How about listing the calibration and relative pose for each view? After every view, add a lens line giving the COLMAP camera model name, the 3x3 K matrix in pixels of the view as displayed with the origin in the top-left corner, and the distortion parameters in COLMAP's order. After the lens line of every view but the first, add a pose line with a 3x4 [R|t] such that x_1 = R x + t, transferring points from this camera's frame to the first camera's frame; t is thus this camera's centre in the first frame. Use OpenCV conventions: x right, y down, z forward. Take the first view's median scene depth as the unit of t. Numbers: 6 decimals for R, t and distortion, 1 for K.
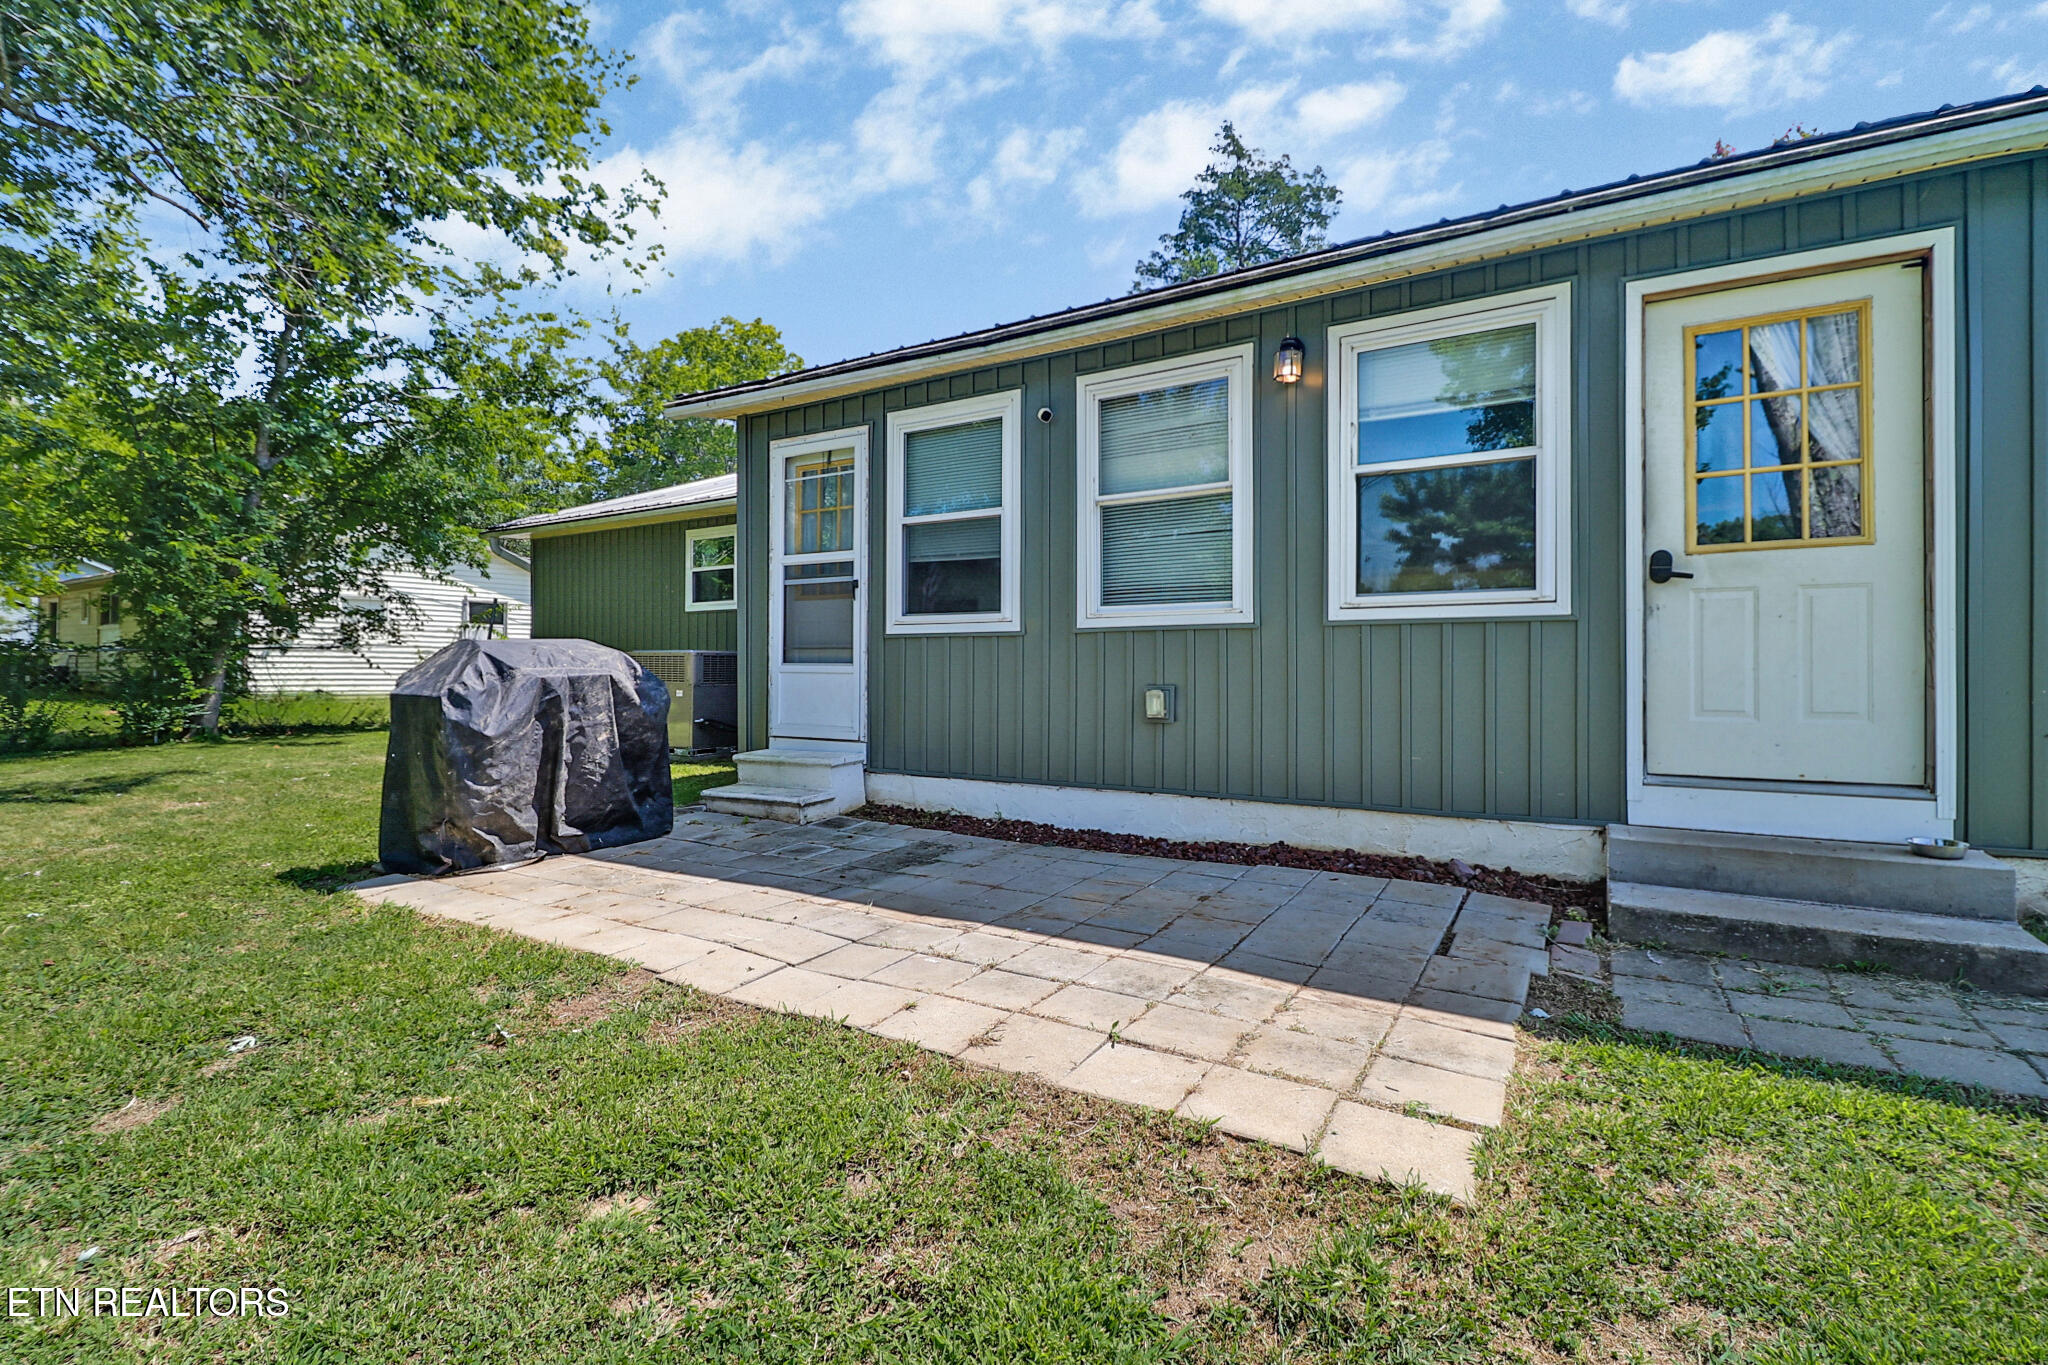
lens RADIAL K [[940.5, 0, 1017.9], [0, 940.5, 673.9], [0, 0, 1]] dist [-0.006108, -0.004317]
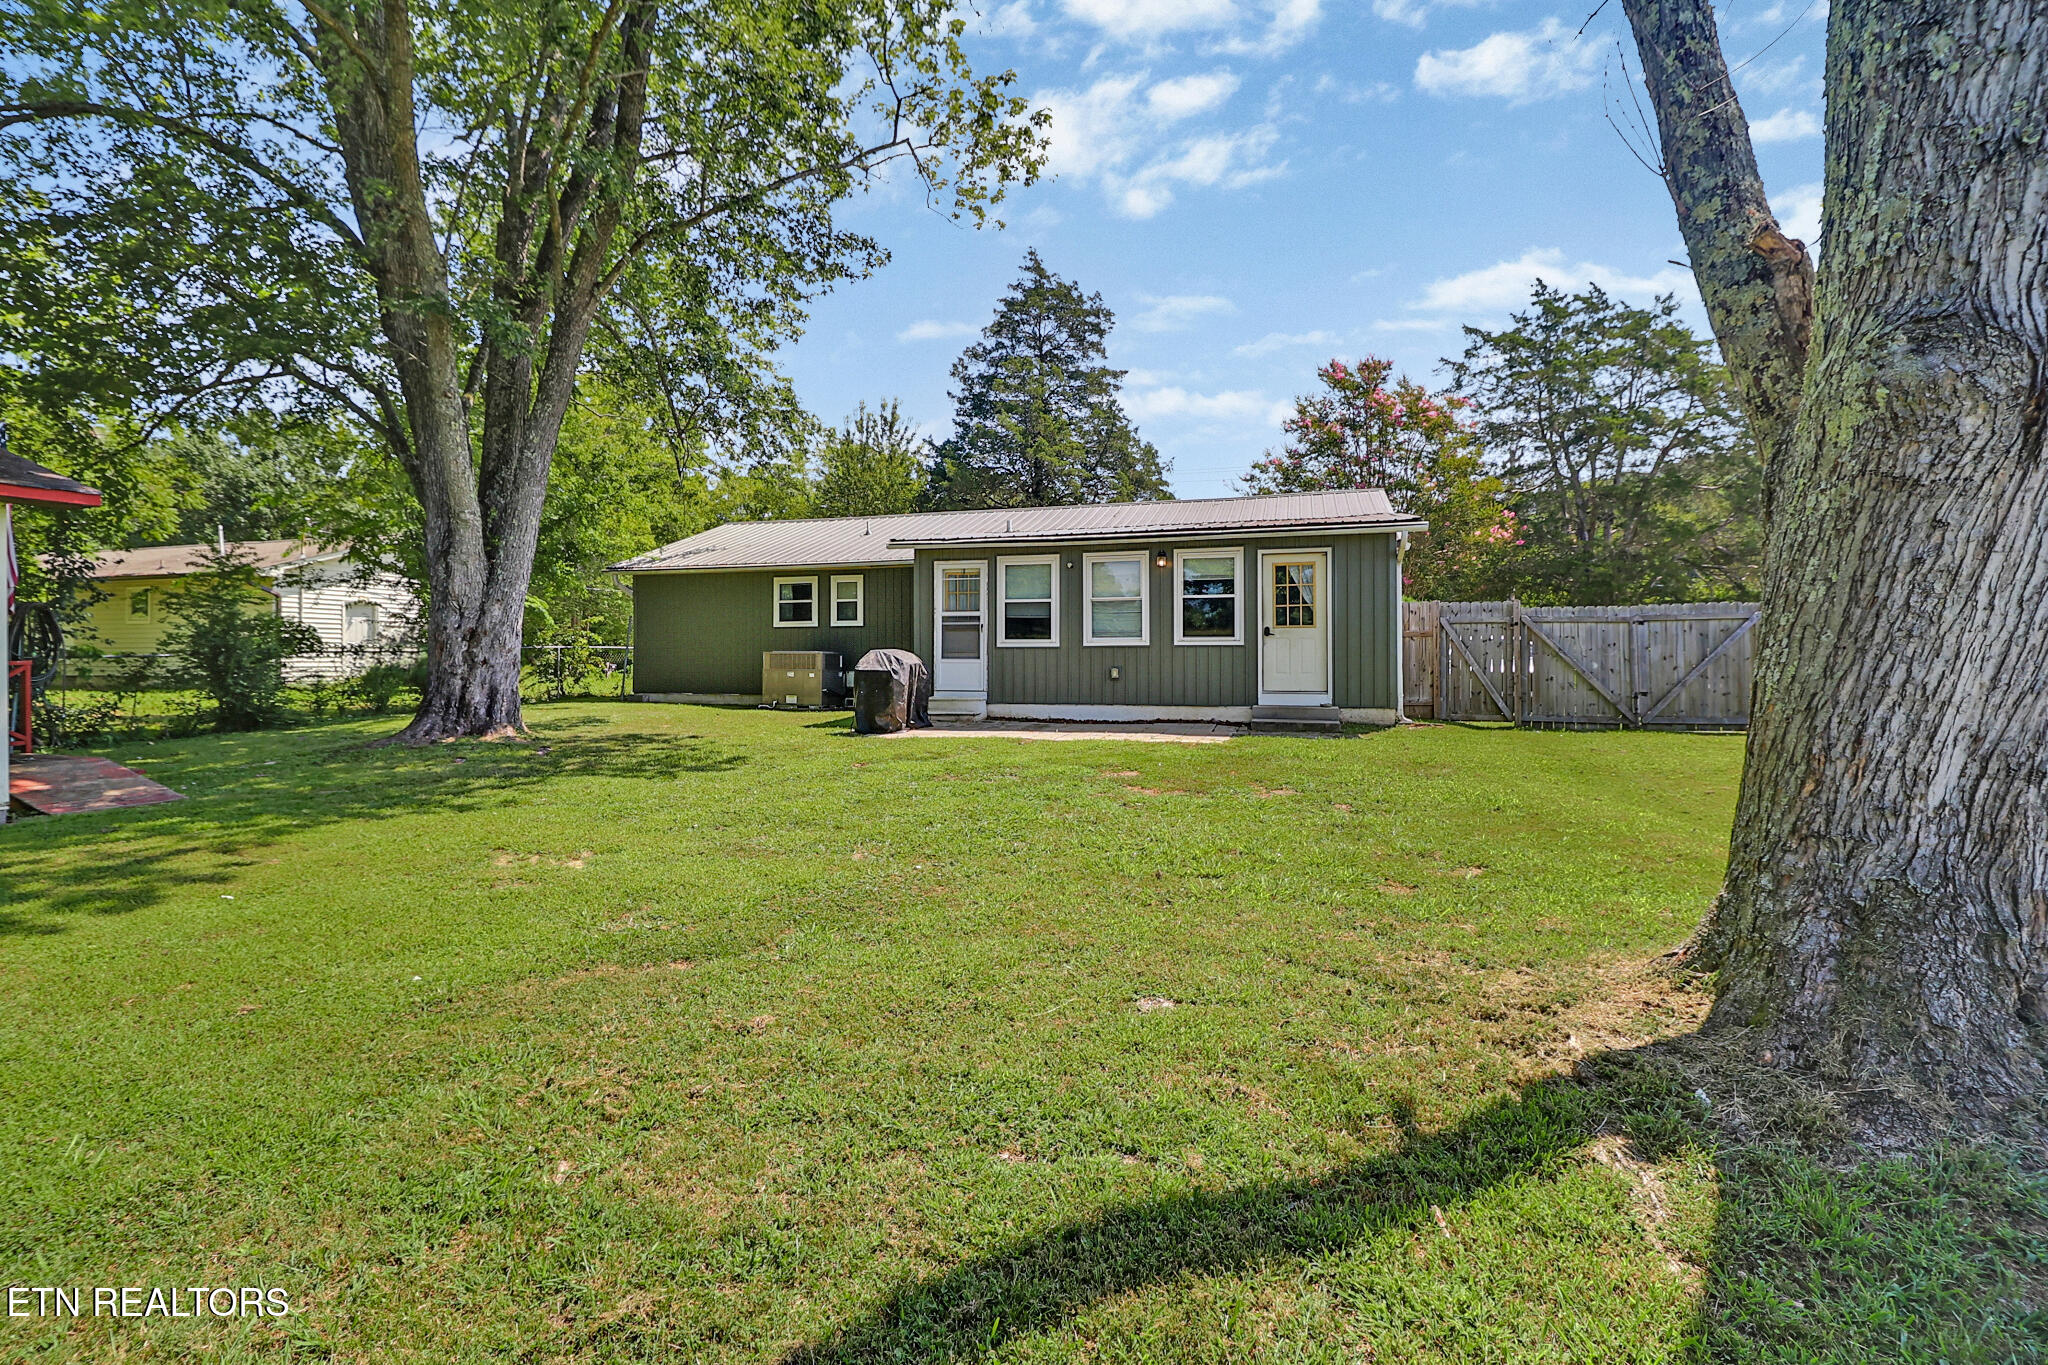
lens RADIAL K [[940.5, 0, 1039.3], [0, 940.5, 677.2], [0, 0, 1]] dist [-0.006108, -0.004317]
pose [[0.958486, -0.007056, 0.285052, -0.789900], [0.003930, 0.999926, 0.011538, 0.009964], [-0.285112, -0.009939, 0.958443, -1.485970]]
